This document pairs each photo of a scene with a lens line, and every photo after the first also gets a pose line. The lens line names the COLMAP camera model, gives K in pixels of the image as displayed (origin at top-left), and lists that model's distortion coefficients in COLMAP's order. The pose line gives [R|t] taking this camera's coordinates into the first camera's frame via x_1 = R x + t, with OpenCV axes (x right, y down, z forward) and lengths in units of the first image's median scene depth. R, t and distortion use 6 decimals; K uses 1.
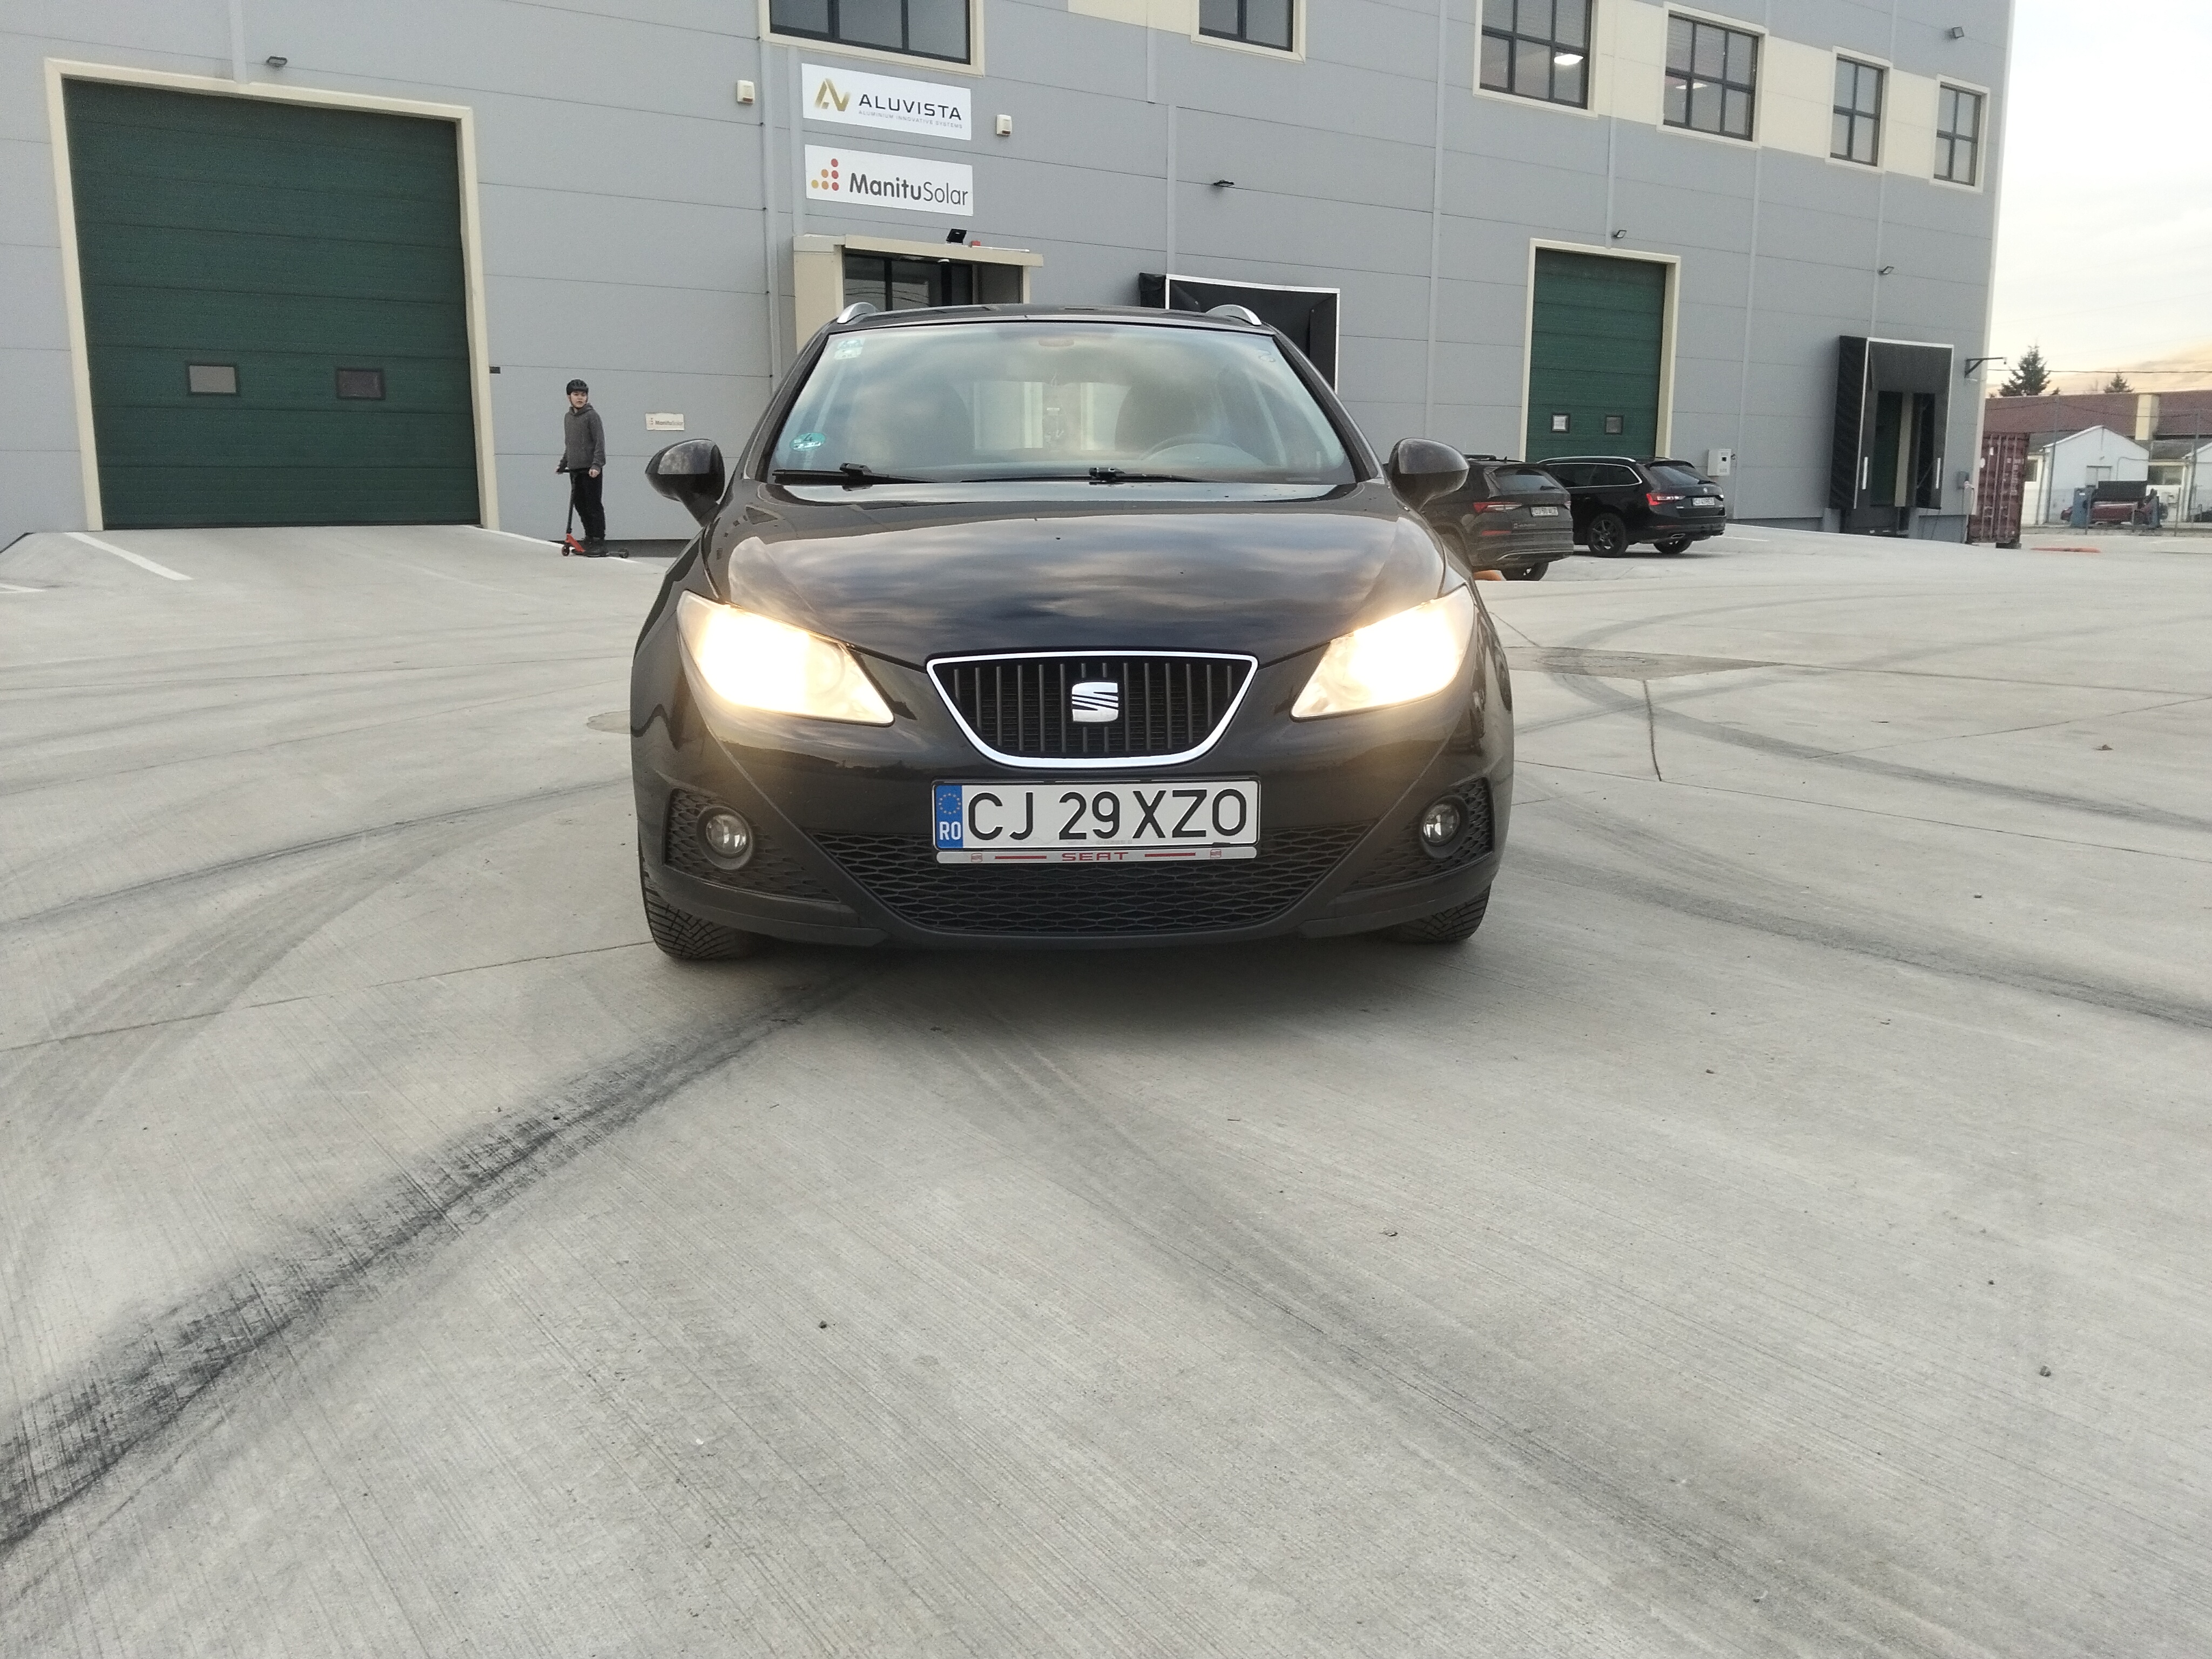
lens RADIAL K [[1803.9, 0, 1101.0], [0, 1803.9, 832.2], [0, 0, 1]] dist [0.031404, -0.100889]
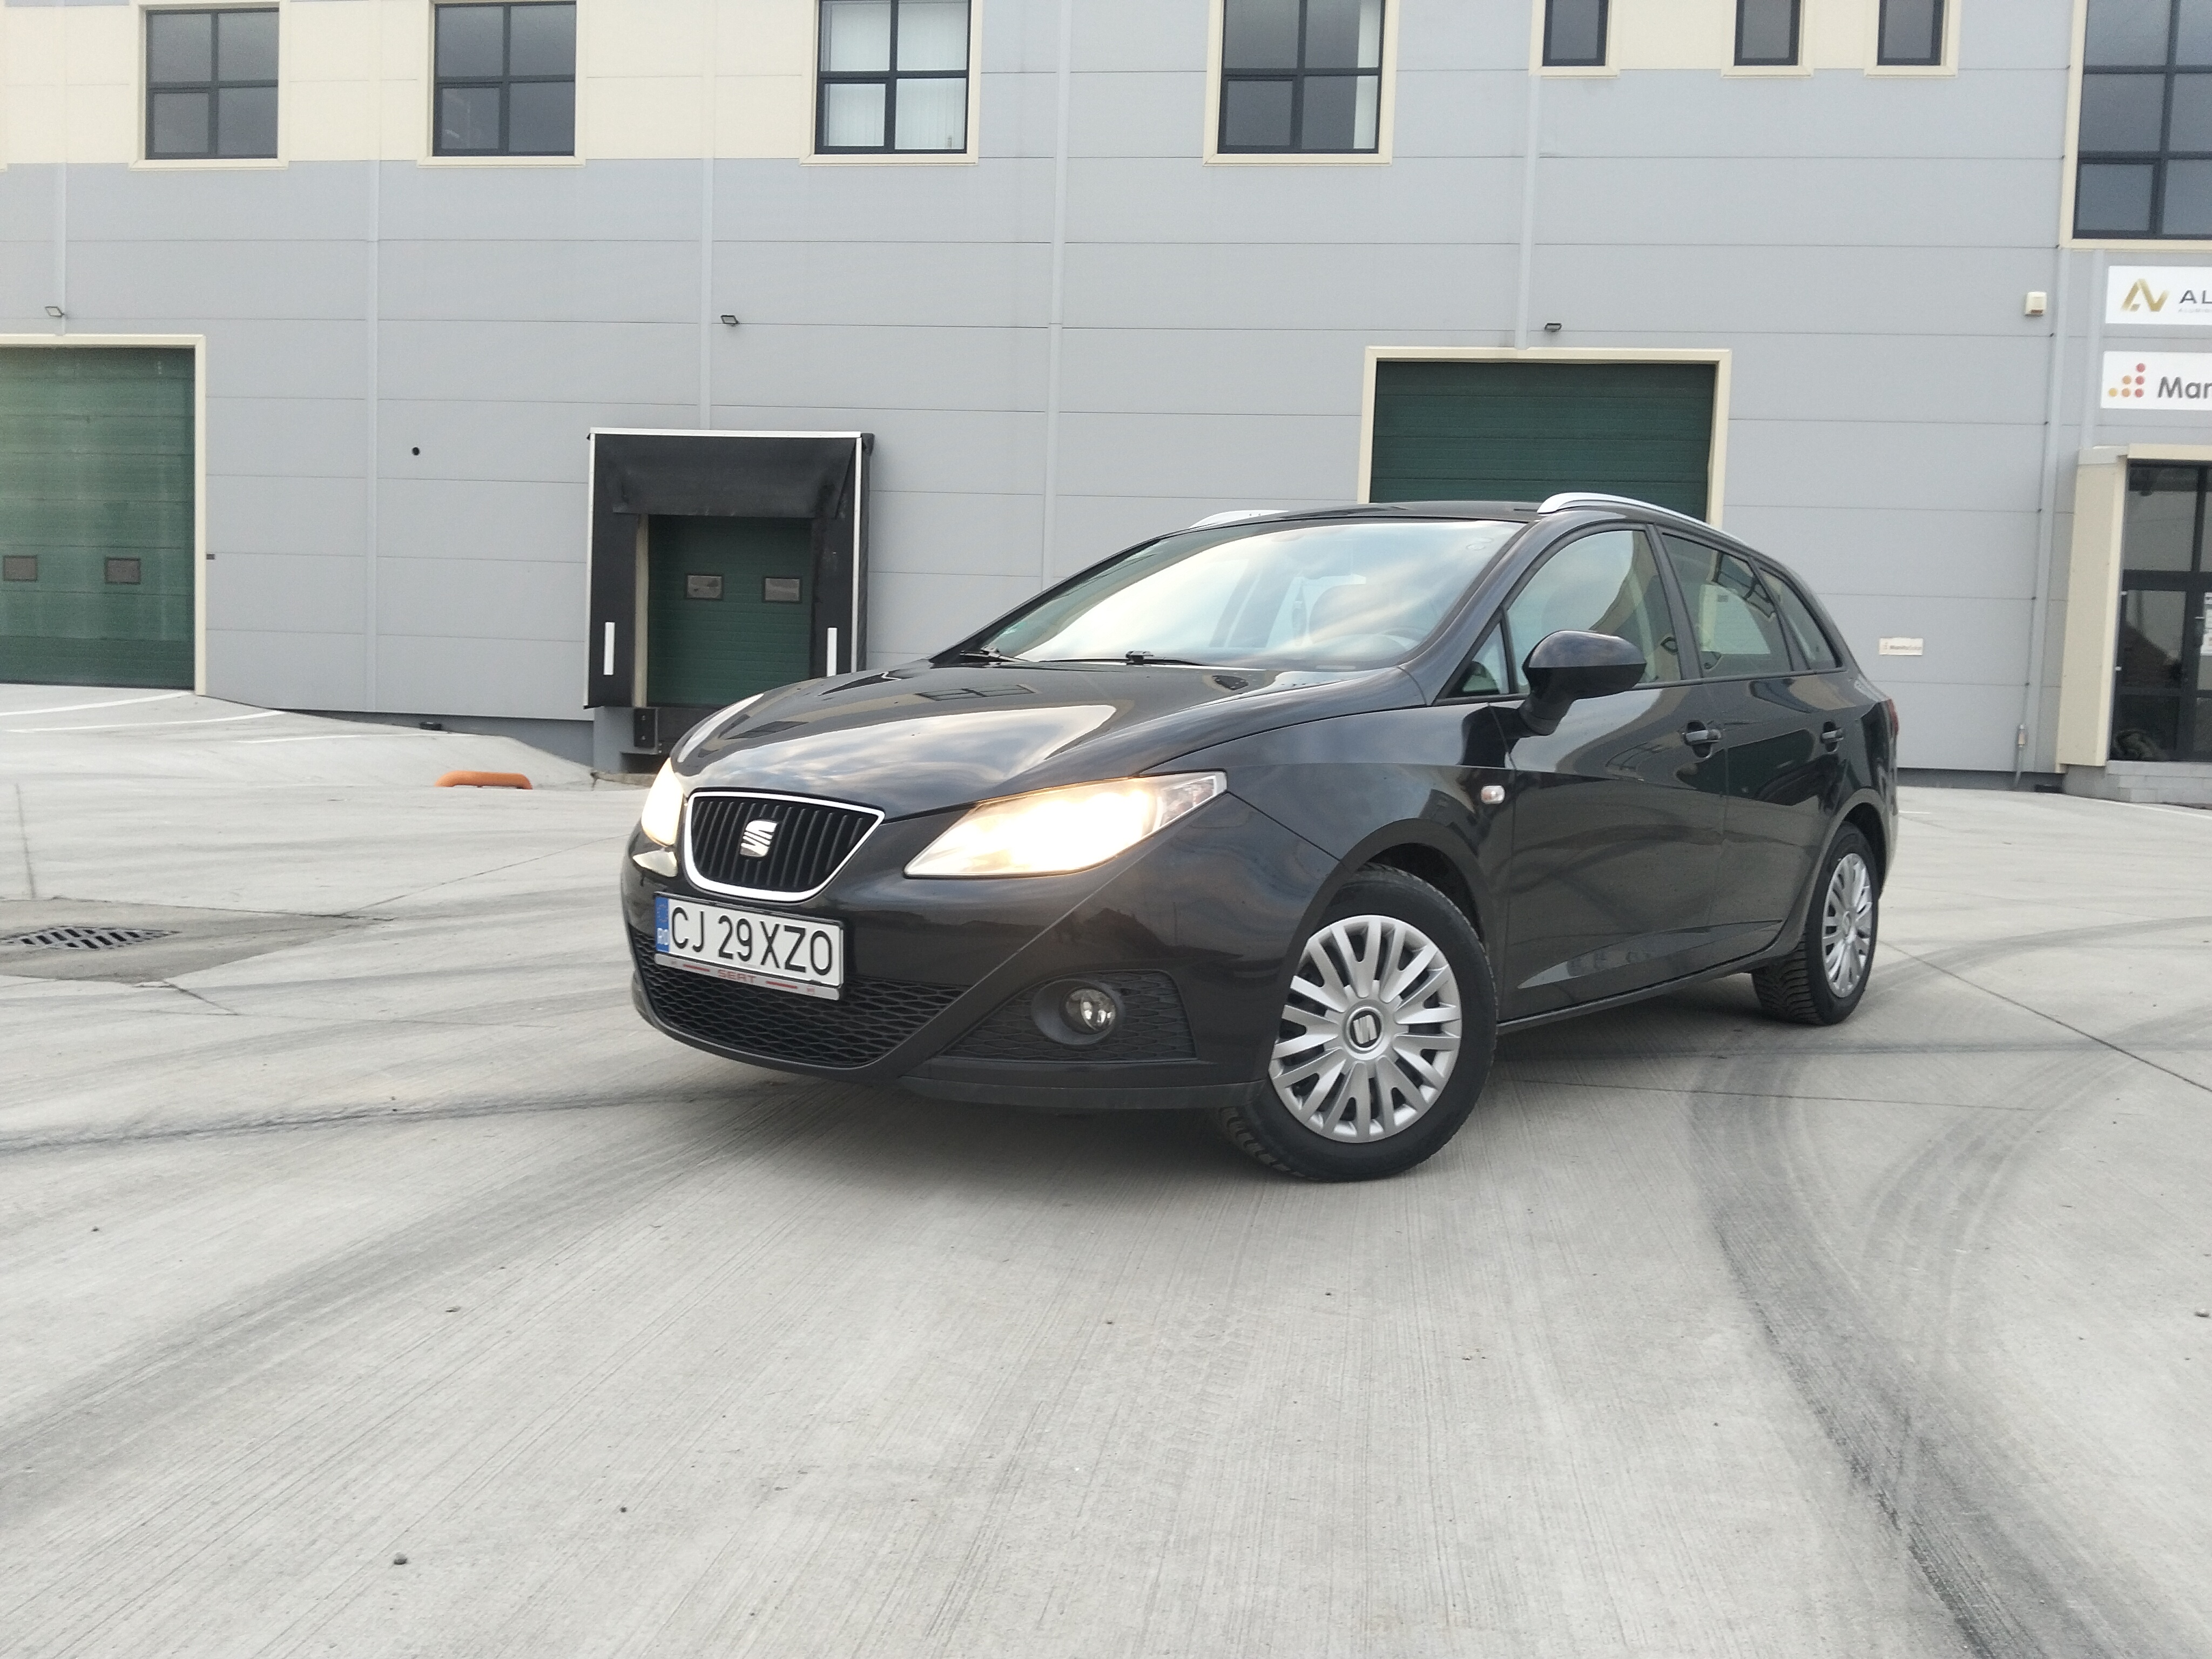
lens RADIAL K [[1803.9, 0, 1101.0], [0, 1803.9, 832.2], [0, 0, 1]] dist [0.031404, -0.100889]
pose [[0.712575, 0.075073, -0.697568, 0.912633], [-0.162731, 0.984830, -0.060243, -0.043082], [0.682463, 0.156443, 0.713981, 0.353493]]
